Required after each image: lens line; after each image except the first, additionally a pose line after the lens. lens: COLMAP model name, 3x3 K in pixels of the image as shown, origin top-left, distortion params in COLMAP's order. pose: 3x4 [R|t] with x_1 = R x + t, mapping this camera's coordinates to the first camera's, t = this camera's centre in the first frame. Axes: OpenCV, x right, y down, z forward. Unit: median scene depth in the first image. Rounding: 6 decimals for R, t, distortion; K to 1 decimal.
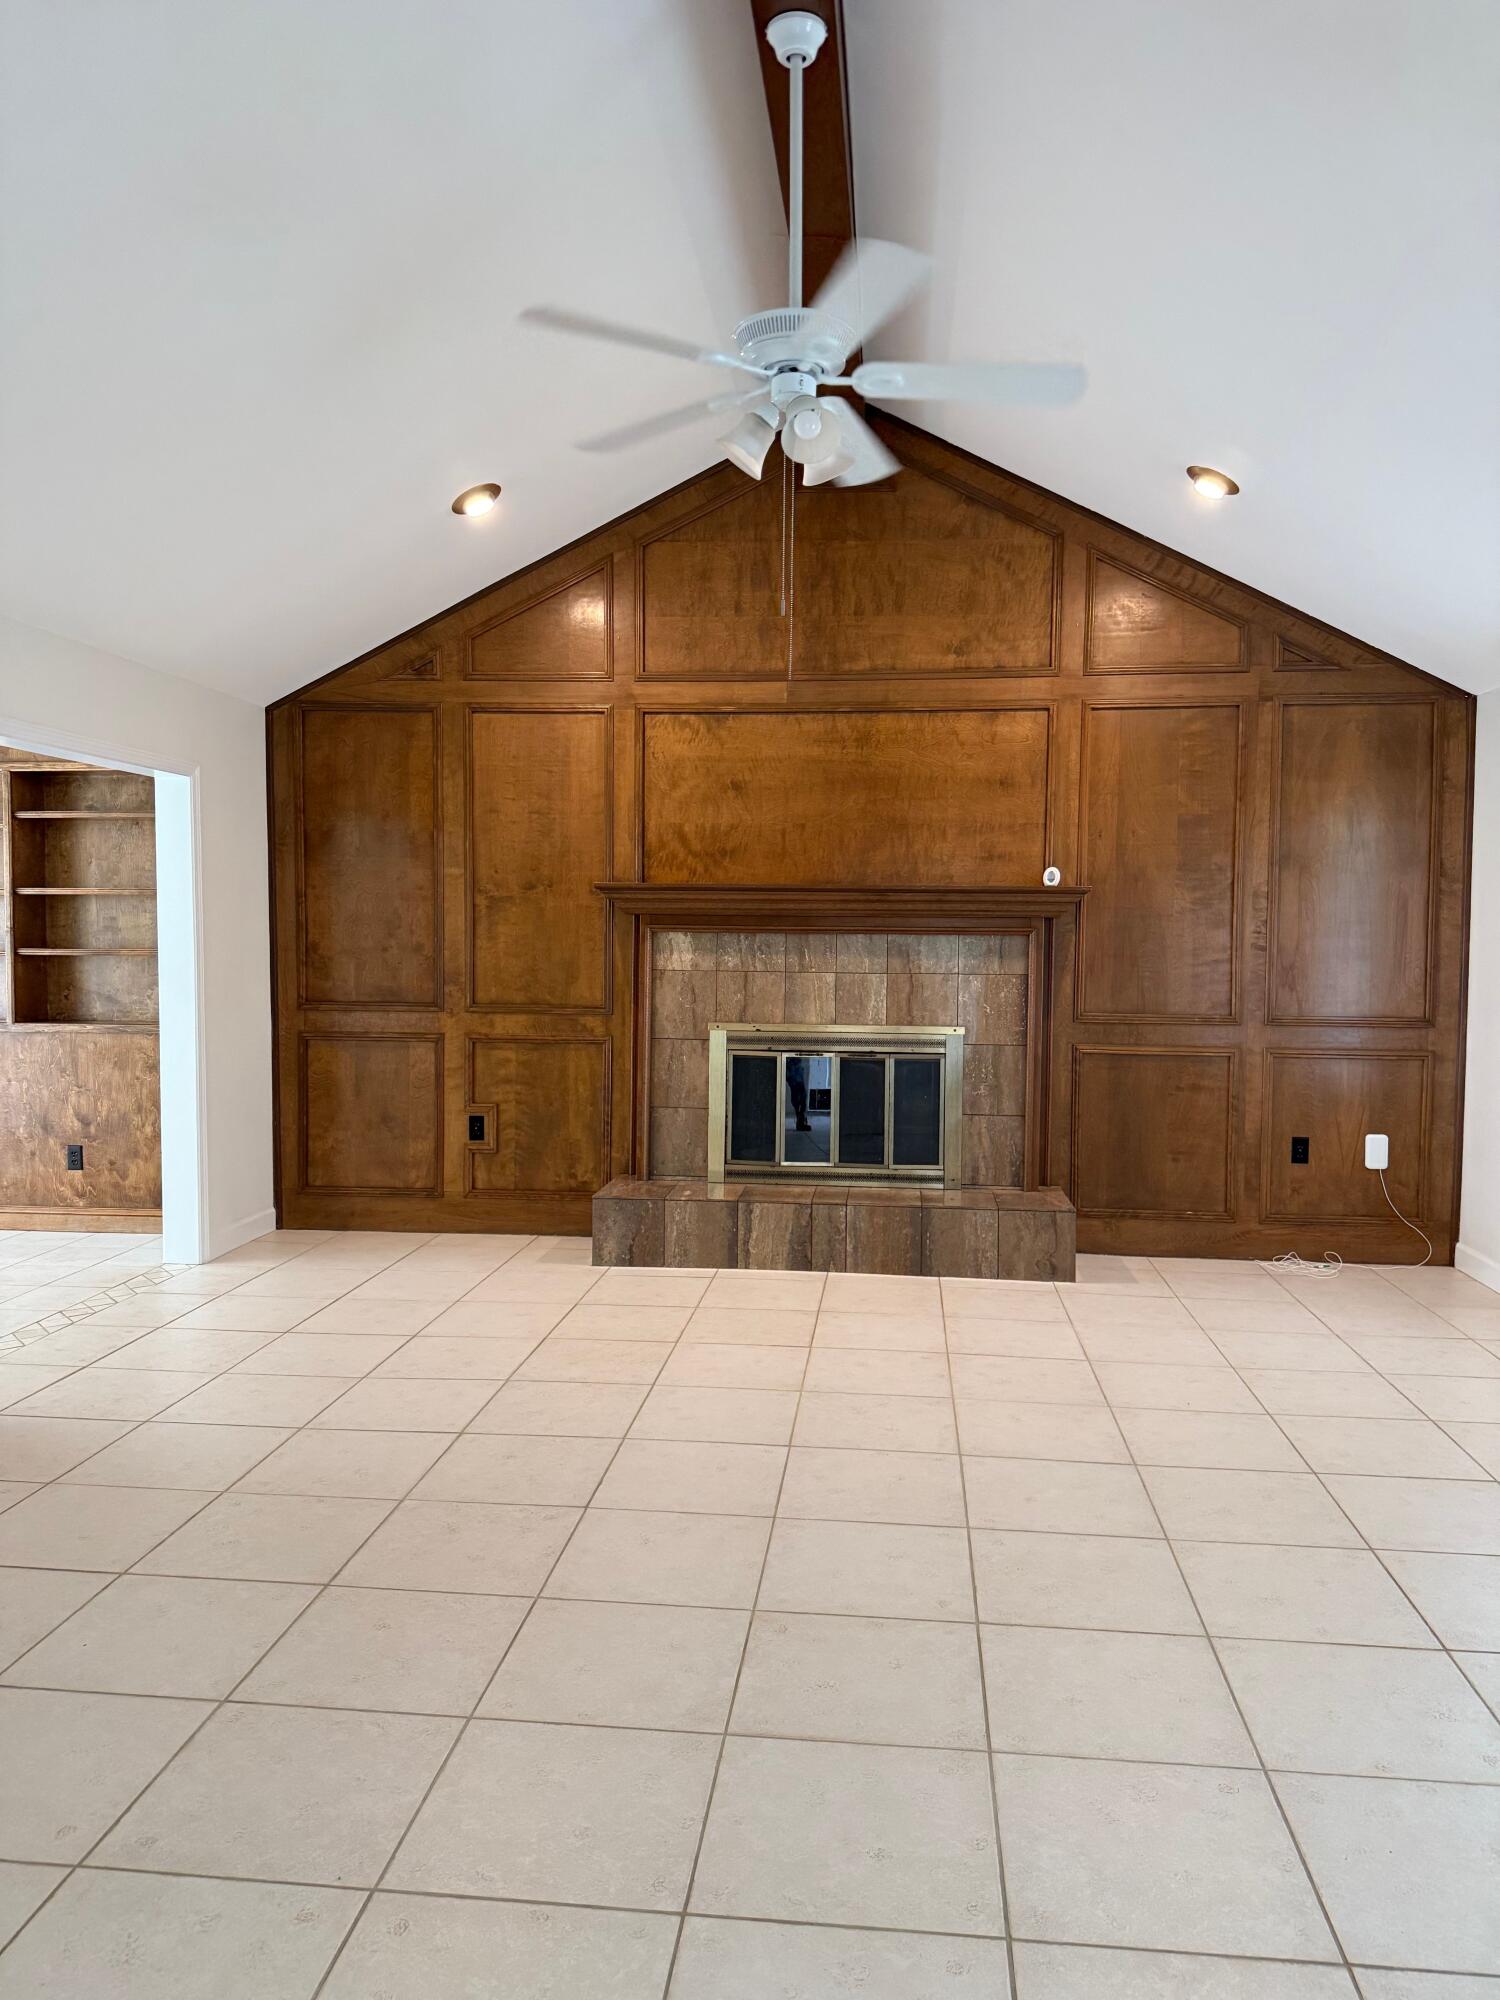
lens RADIAL K [[1427.1, 0, 734.7], [0, 1427.1, 1006.9], [0, 0, 1]] dist [0.065369, -0.032827]
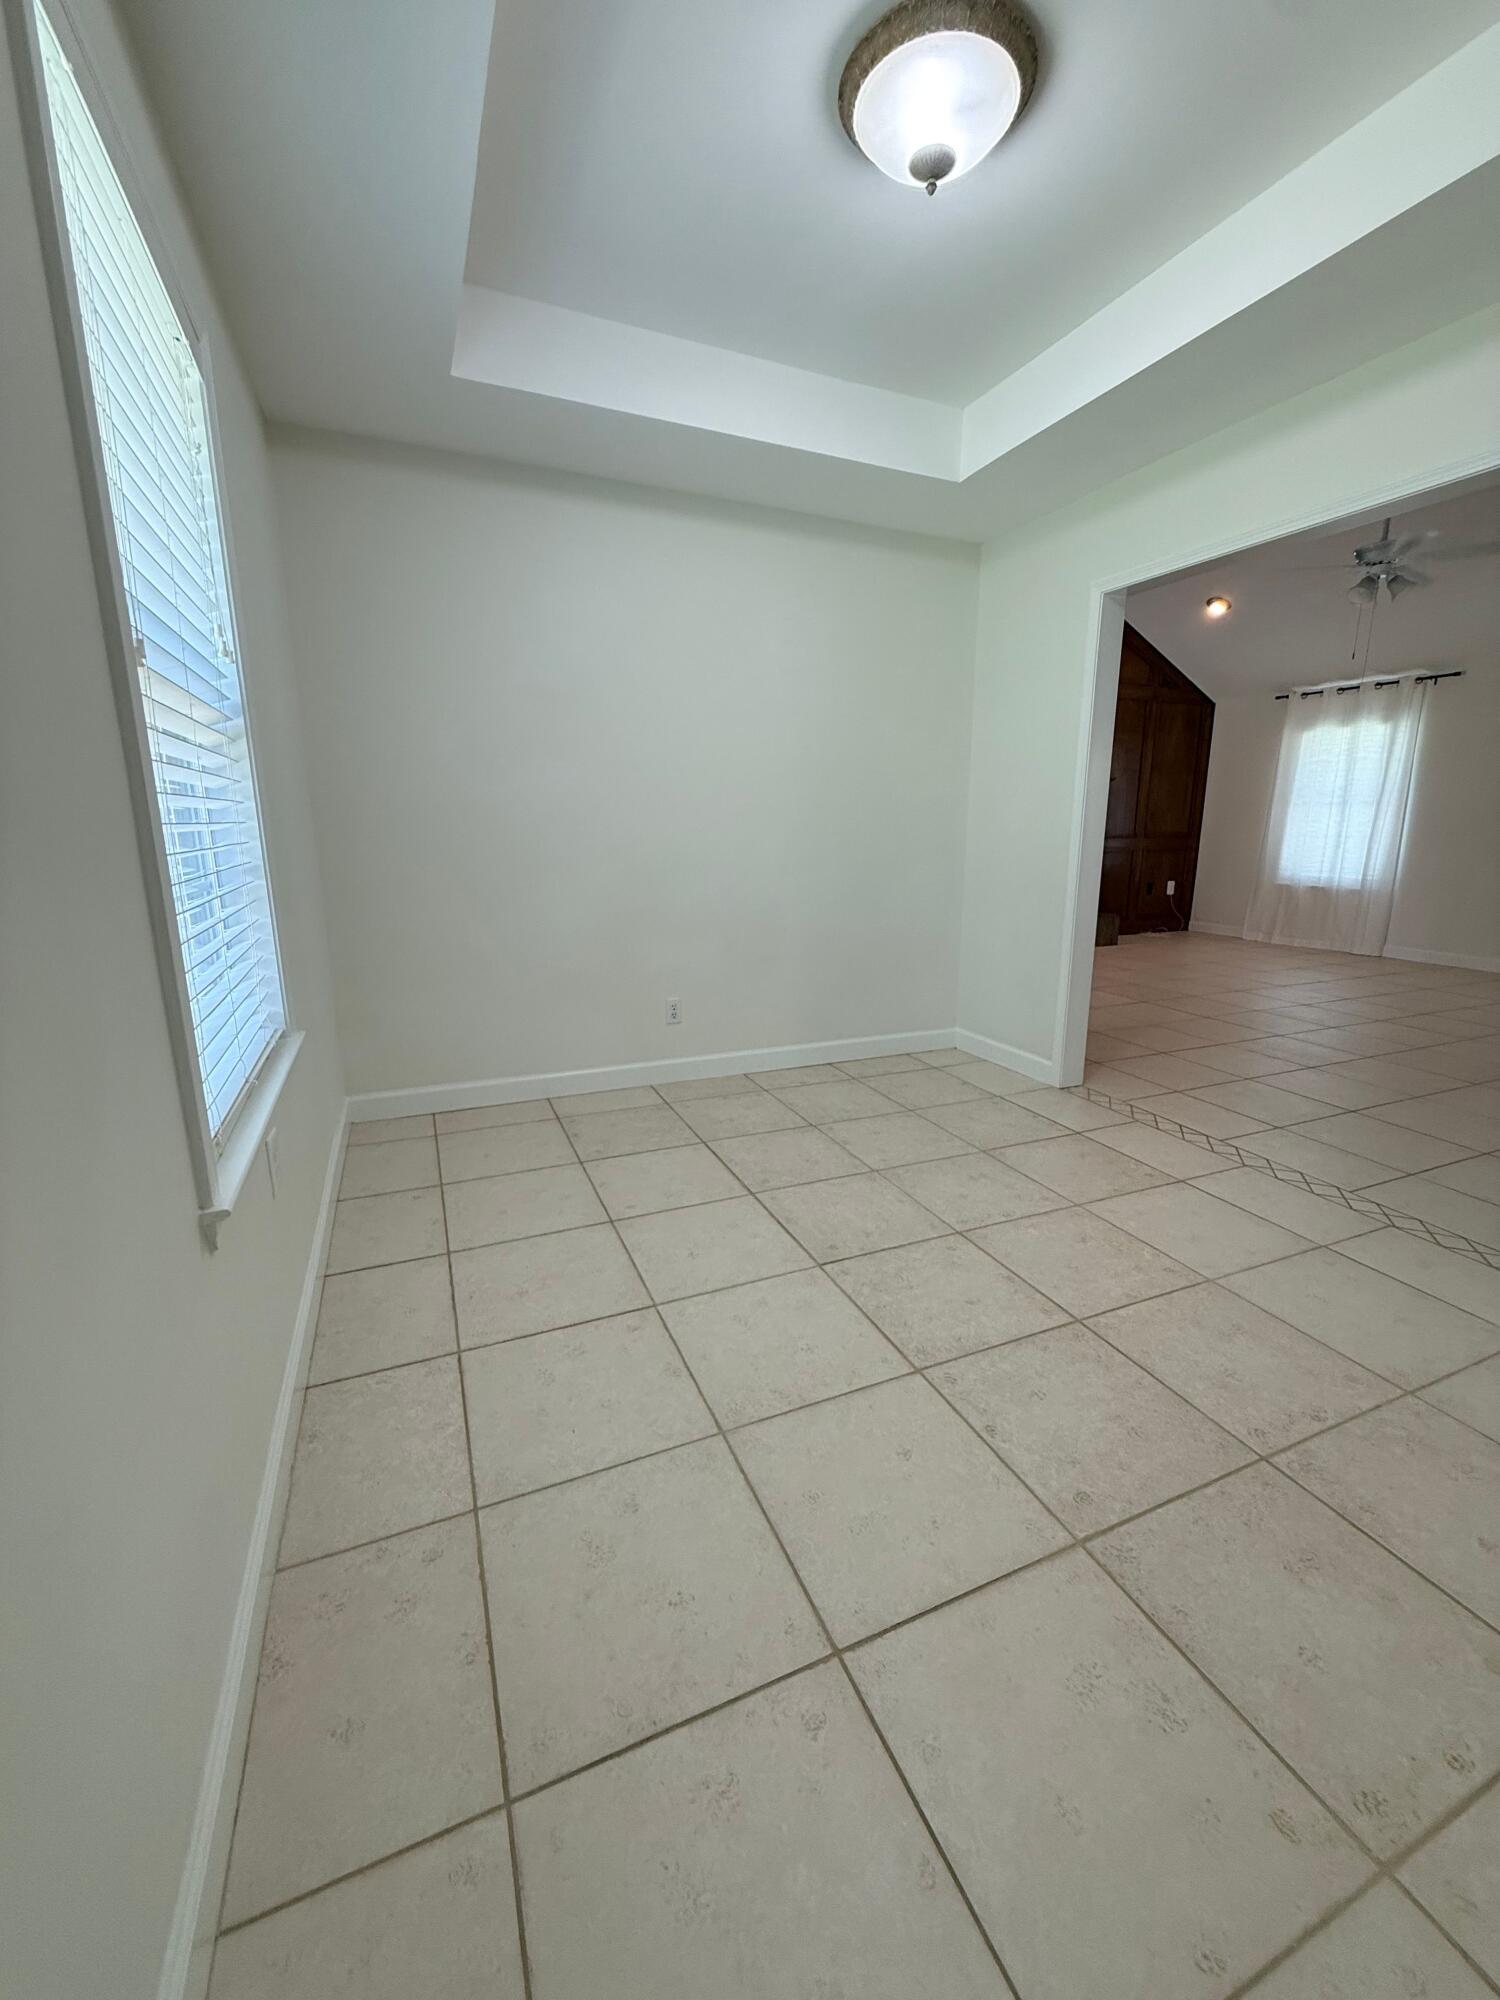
lens RADIAL K [[794.0, 0, 746.0], [0, 794.0, 997.5], [0, 0, 1]] dist [0.000000, 0.000436]
pose [[0.872178, -0.107653, 0.477195, -0.874398], [0.029400, 0.985257, 0.168535, 0.031740], [-0.488304, -0.132963, 0.862485, 0.127018]]
